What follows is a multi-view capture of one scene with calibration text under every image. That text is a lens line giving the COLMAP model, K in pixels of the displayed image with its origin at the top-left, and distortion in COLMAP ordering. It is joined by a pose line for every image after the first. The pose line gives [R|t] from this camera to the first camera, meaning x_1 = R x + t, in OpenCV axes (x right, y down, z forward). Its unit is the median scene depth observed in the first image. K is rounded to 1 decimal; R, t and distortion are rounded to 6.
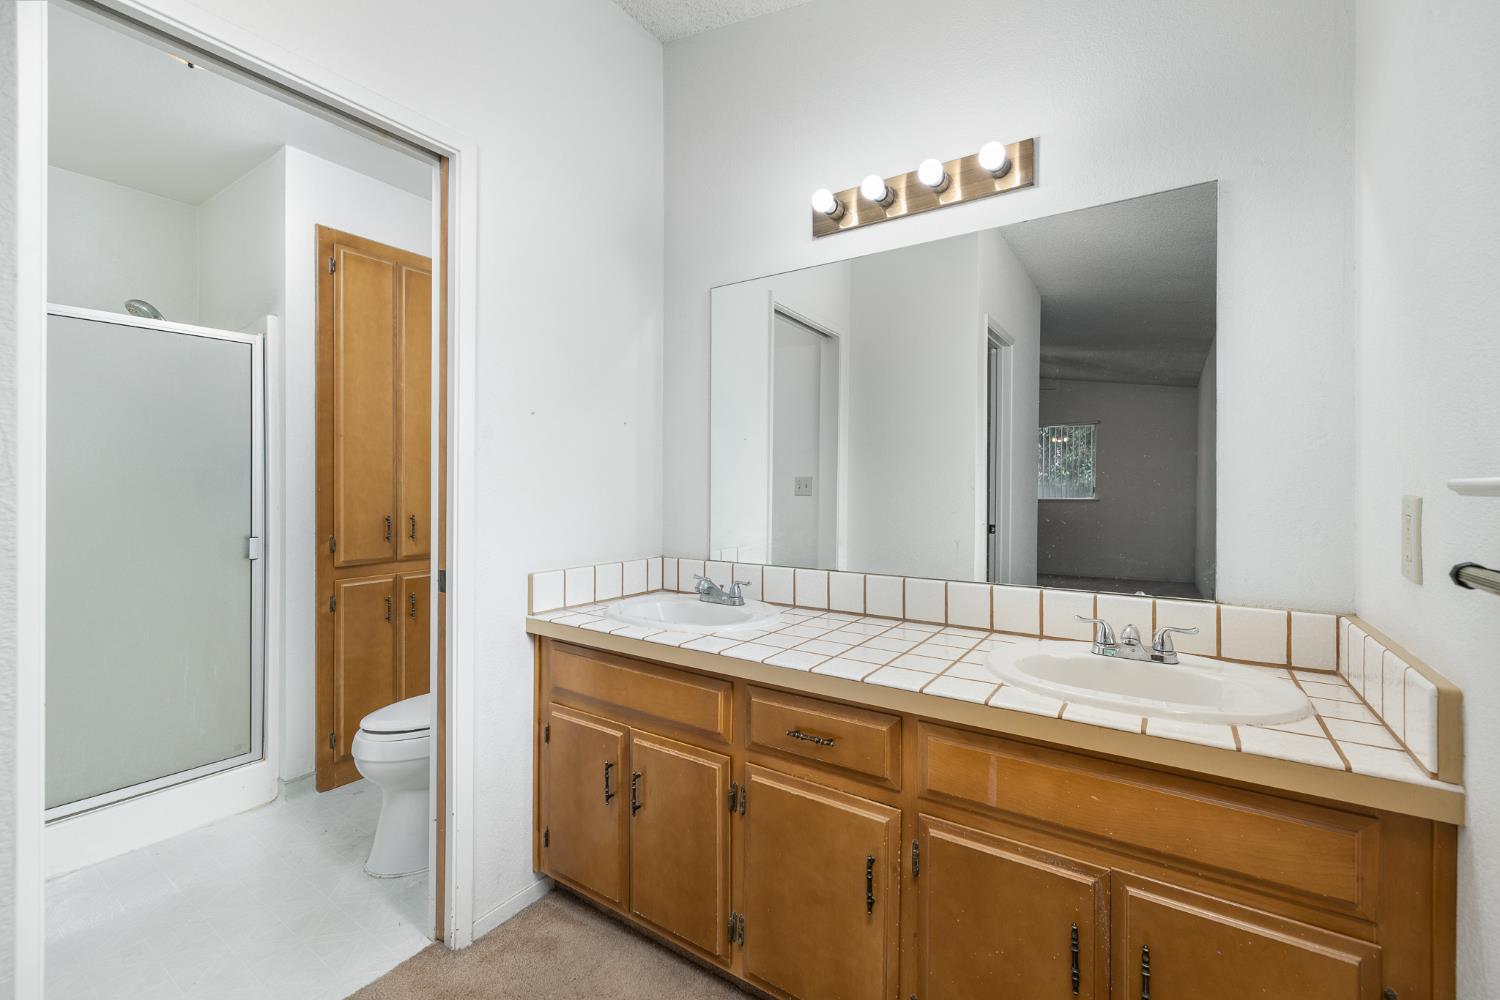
lens RADIAL K [[631.1, 0, 758.7], [0, 631.1, 500.7], [0, 0, 1]] dist [-0.001545, -0.000142]
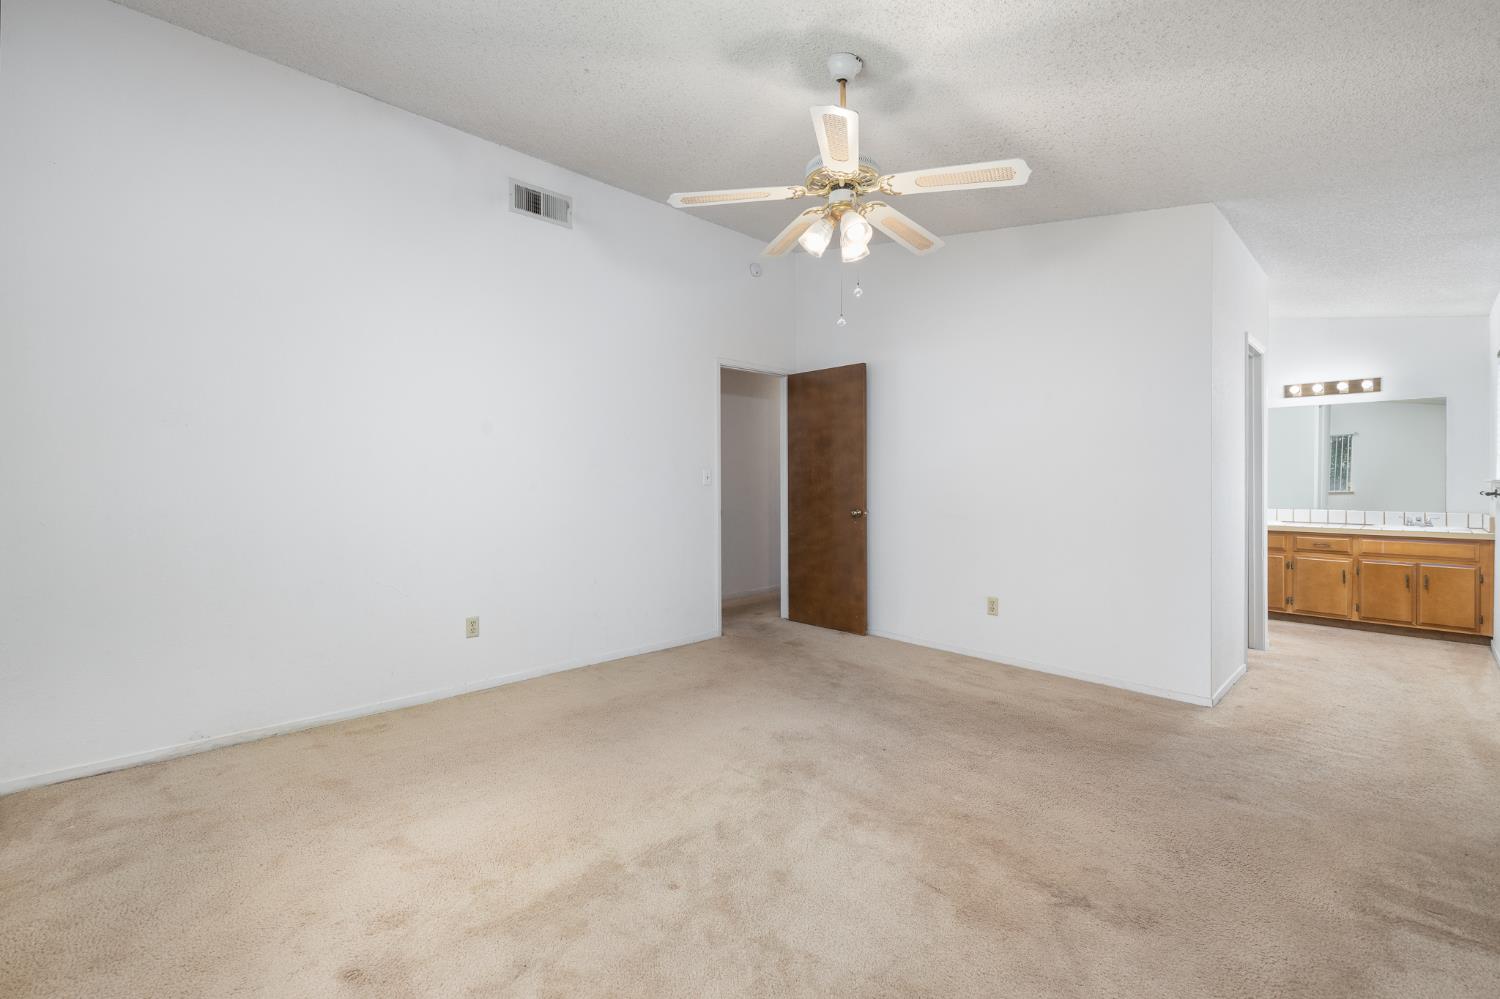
lens RADIAL K [[631.1, 0, 758.4], [0, 631.1, 490.4], [0, 0, 1]] dist [-0.001545, -0.000142]
pose [[0.974304, -0.002675, -0.225222, -2.297247], [0.003073, 0.999994, 0.001415, 0.017292], [0.225217, -0.002071, 0.974306, -3.398862]]
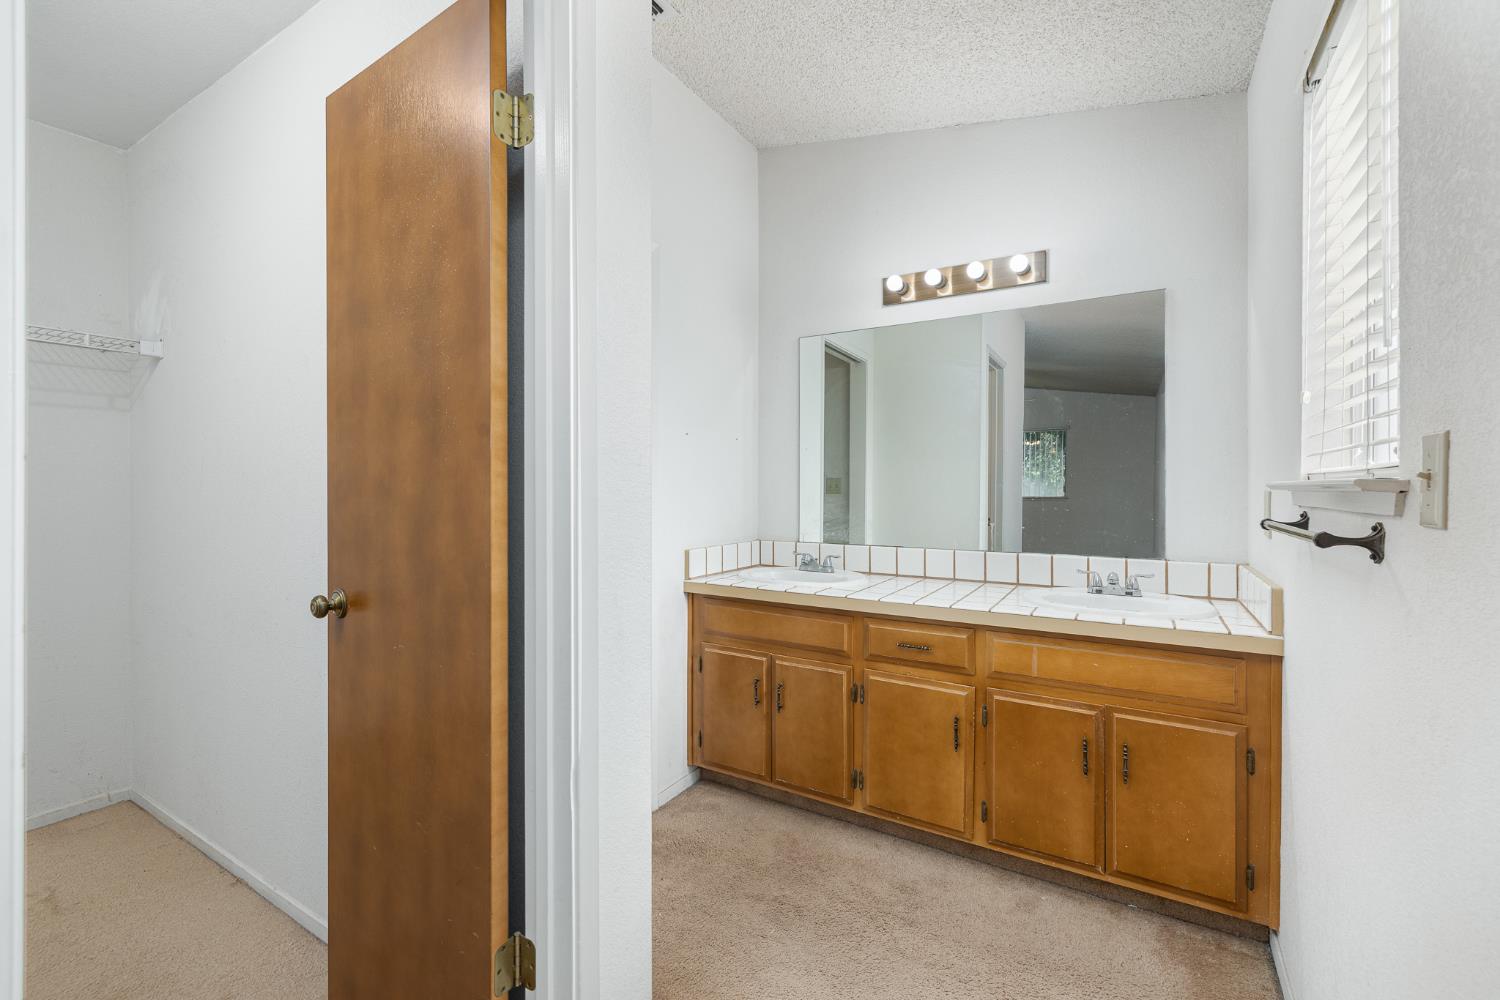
lens RADIAL K [[631.1, 0, 756.3], [0, 631.1, 501.6], [0, 0, 1]] dist [-0.001545, -0.000142]
pose [[0.999088, -0.003953, 0.042506, -0.345188], [0.003901, 0.999992, 0.001293, 0.011581], [-0.042510, -0.001126, 0.999095, -0.507349]]
